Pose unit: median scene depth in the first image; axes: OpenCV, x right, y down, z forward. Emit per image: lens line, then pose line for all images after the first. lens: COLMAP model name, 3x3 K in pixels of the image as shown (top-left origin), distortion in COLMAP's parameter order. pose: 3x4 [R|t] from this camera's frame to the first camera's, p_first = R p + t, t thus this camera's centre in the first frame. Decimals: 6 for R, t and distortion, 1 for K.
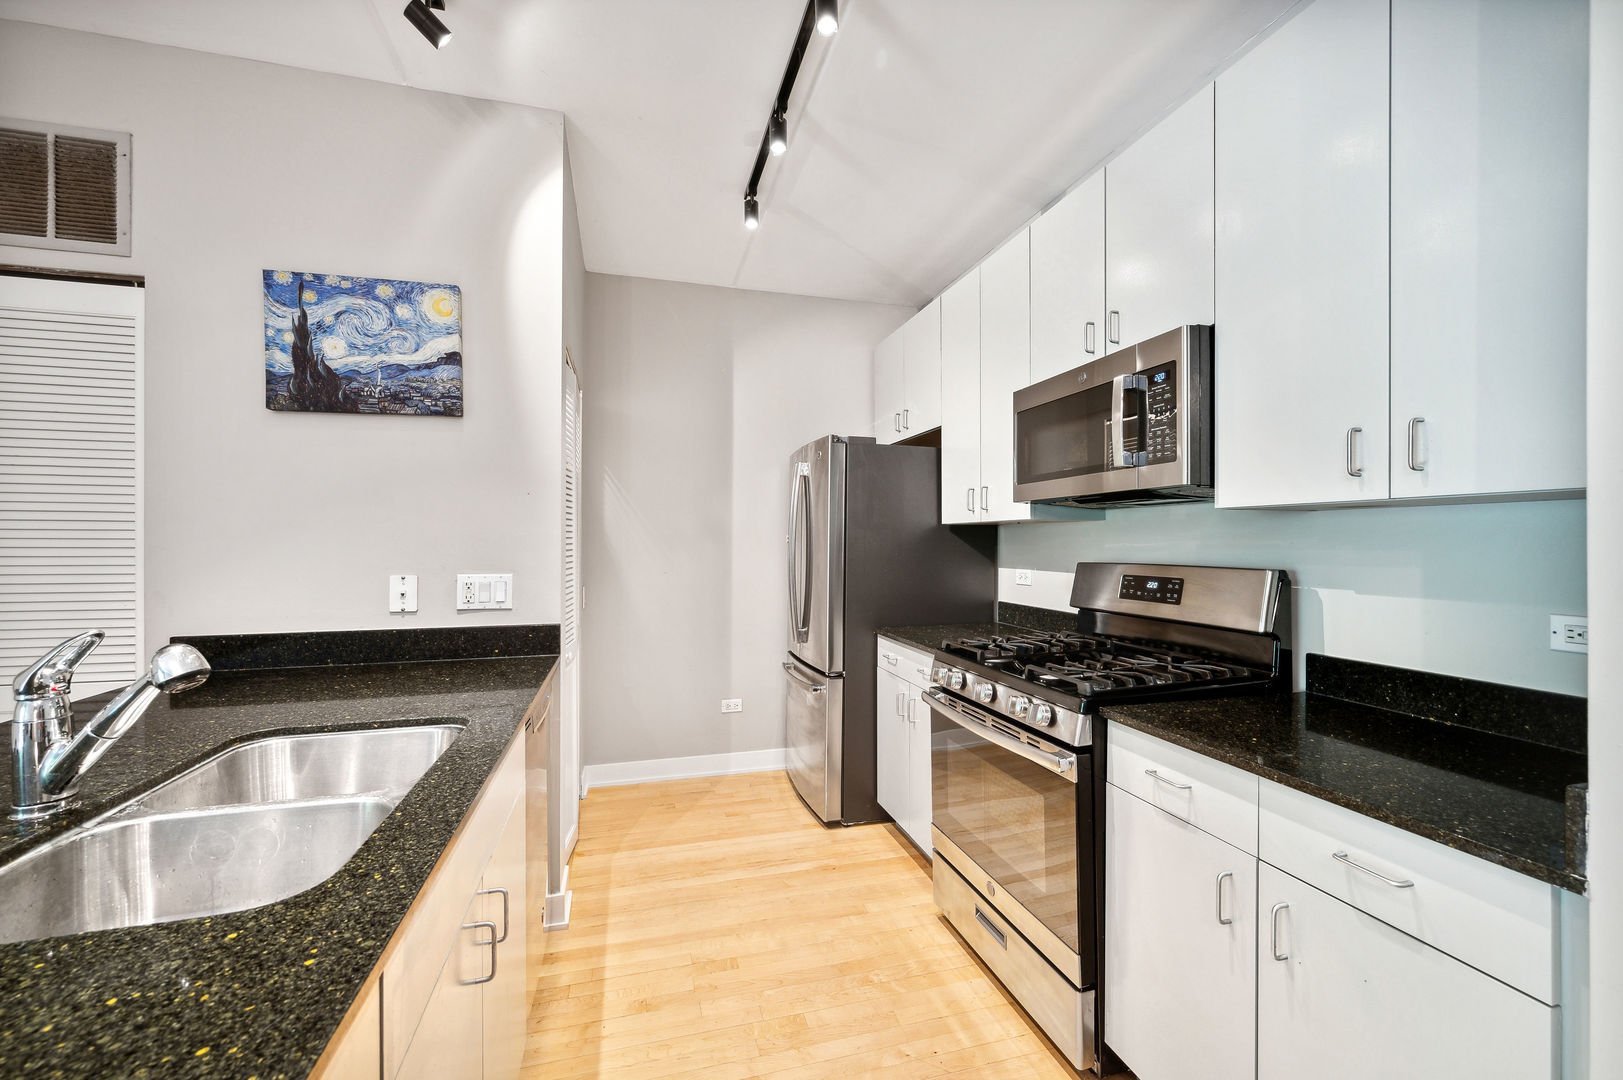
lens RADIAL K [[648.8, 0, 802.8], [0, 648.8, 541.2], [0, 0, 1]] dist [-0.002367, -0.000183]
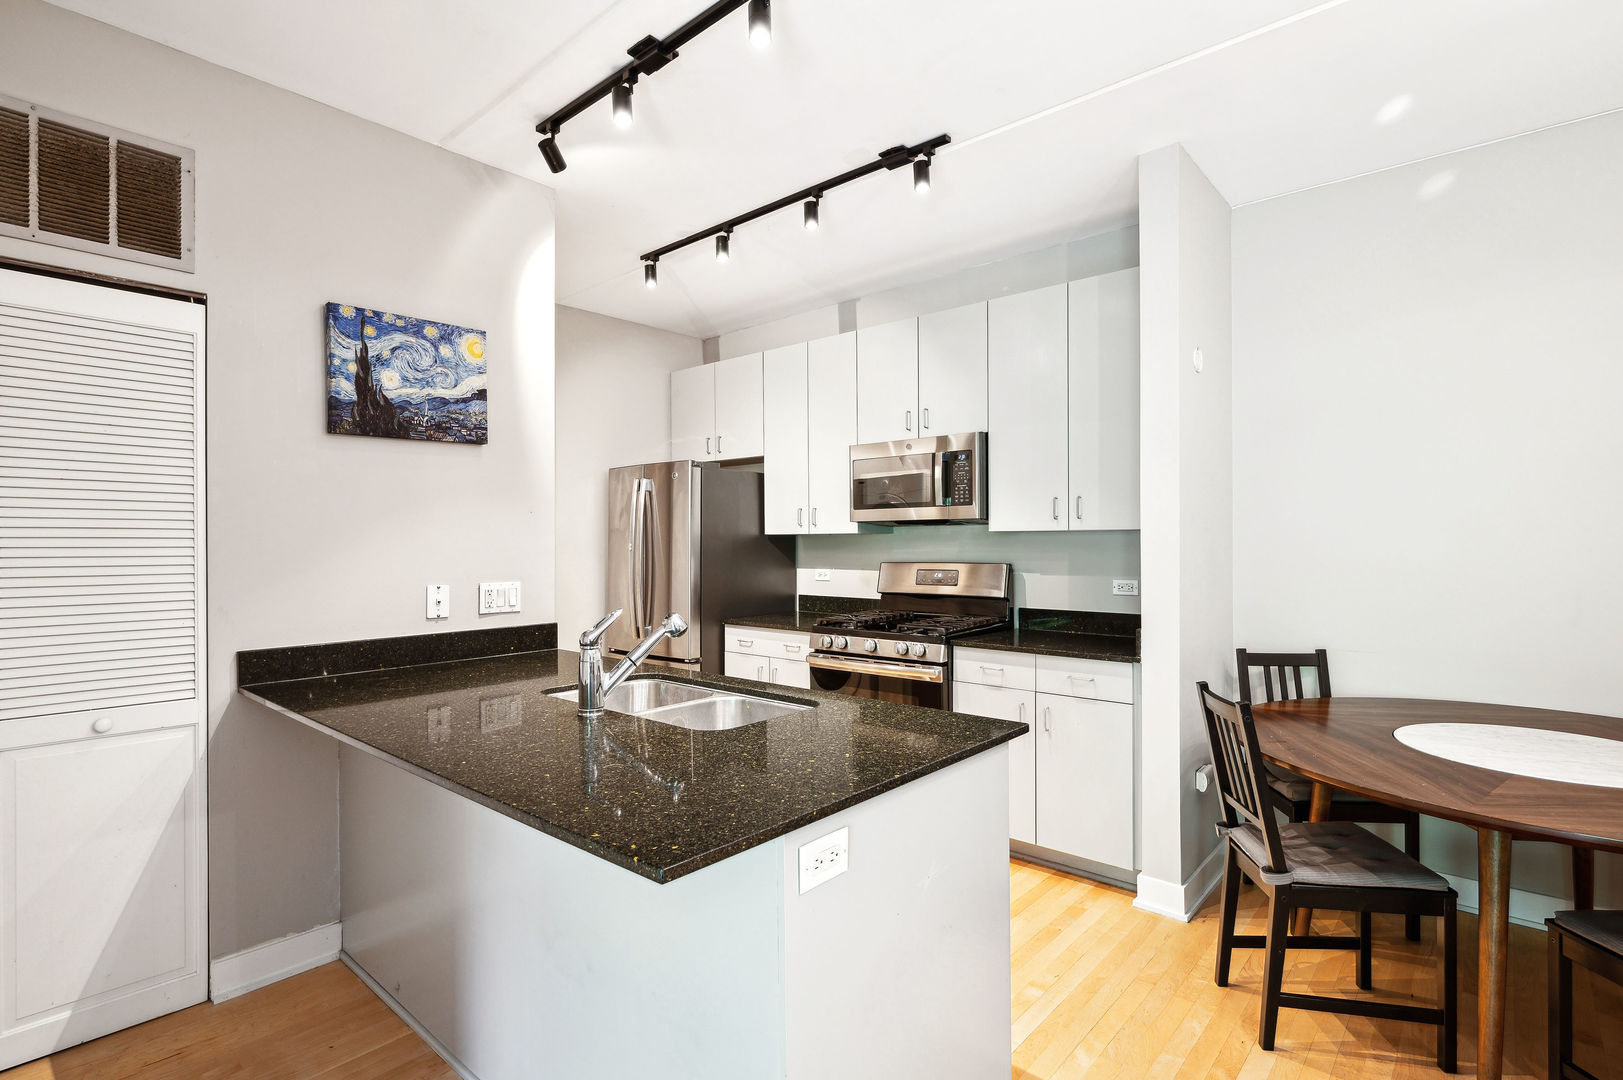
lens RADIAL K [[804.5, 0, 813.3], [0, 804.5, 542.5], [0, 0, 1]] dist [0.003881, 0.000261]
pose [[0.833163, -0.005159, 0.553003, -0.888086], [0.005649, 0.999984, 0.000818, -0.018881], [-0.552998, 0.002443, 0.833179, -0.539688]]
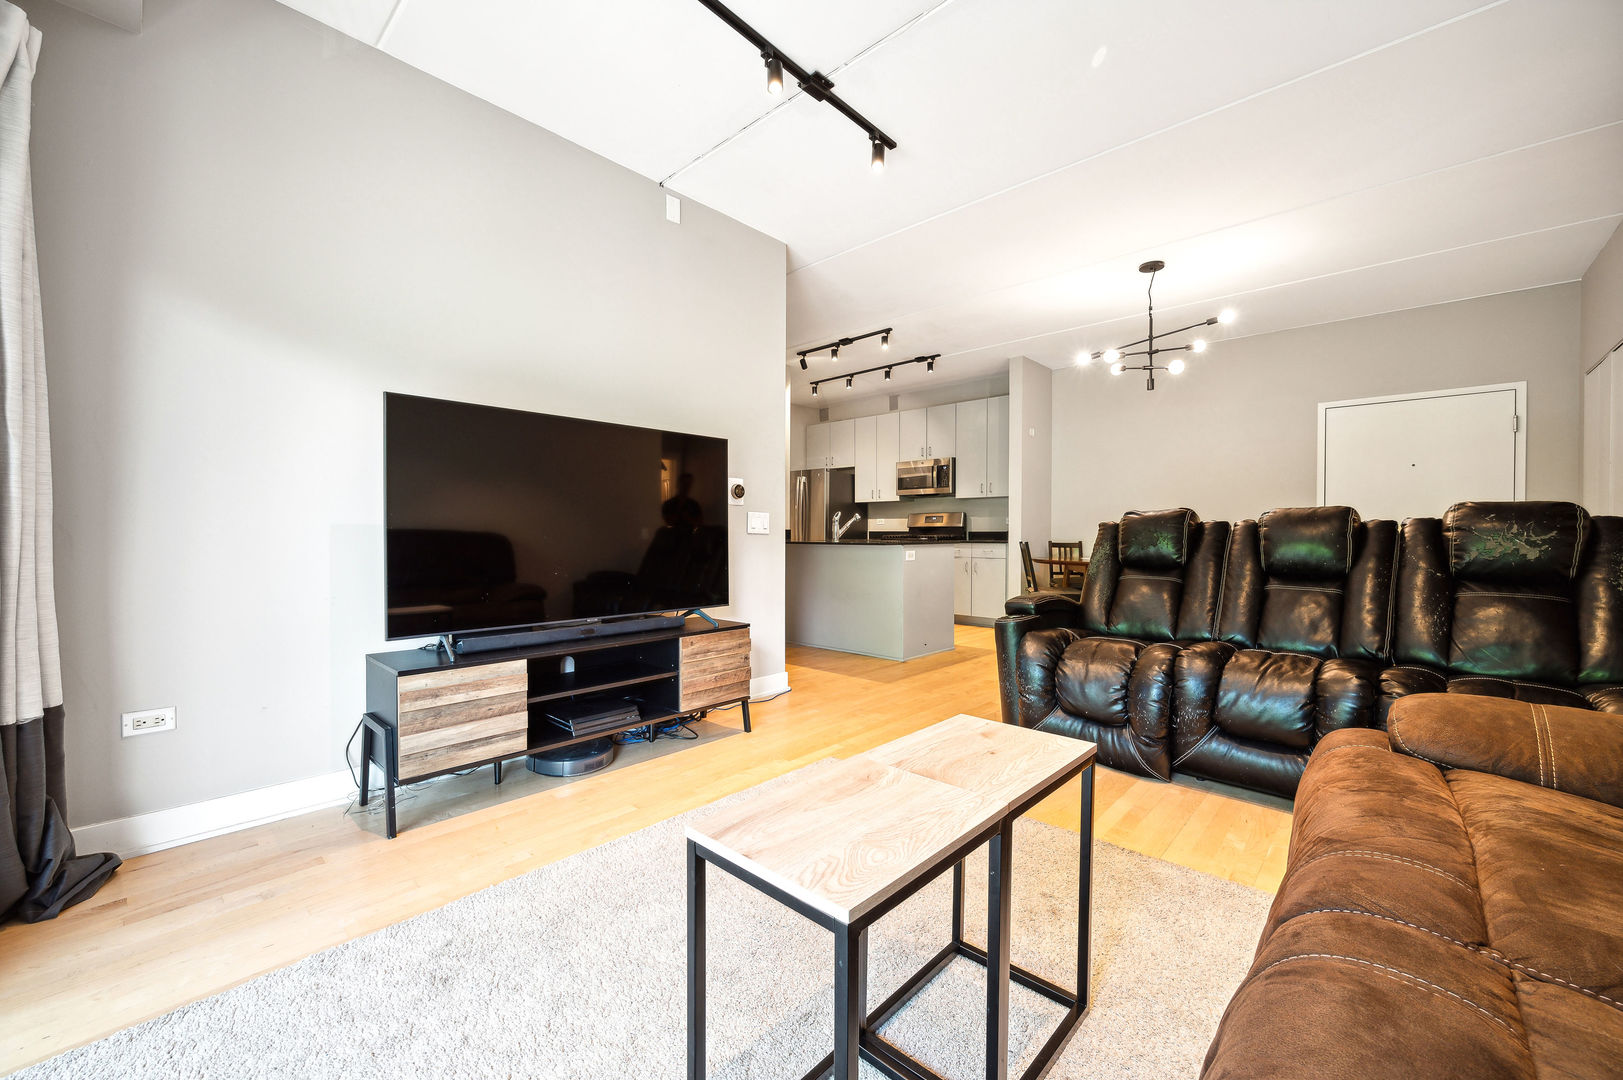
lens RADIAL K [[648.8, 0, 809.6], [0, 648.8, 534.7], [0, 0, 1]] dist [-0.002367, -0.000183]
pose [[0.850794, 0.003175, 0.525490, -2.187840], [-0.002768, 0.999995, -0.001559, 0.179563], [-0.525493, -0.000129, 0.850798, -1.941822]]
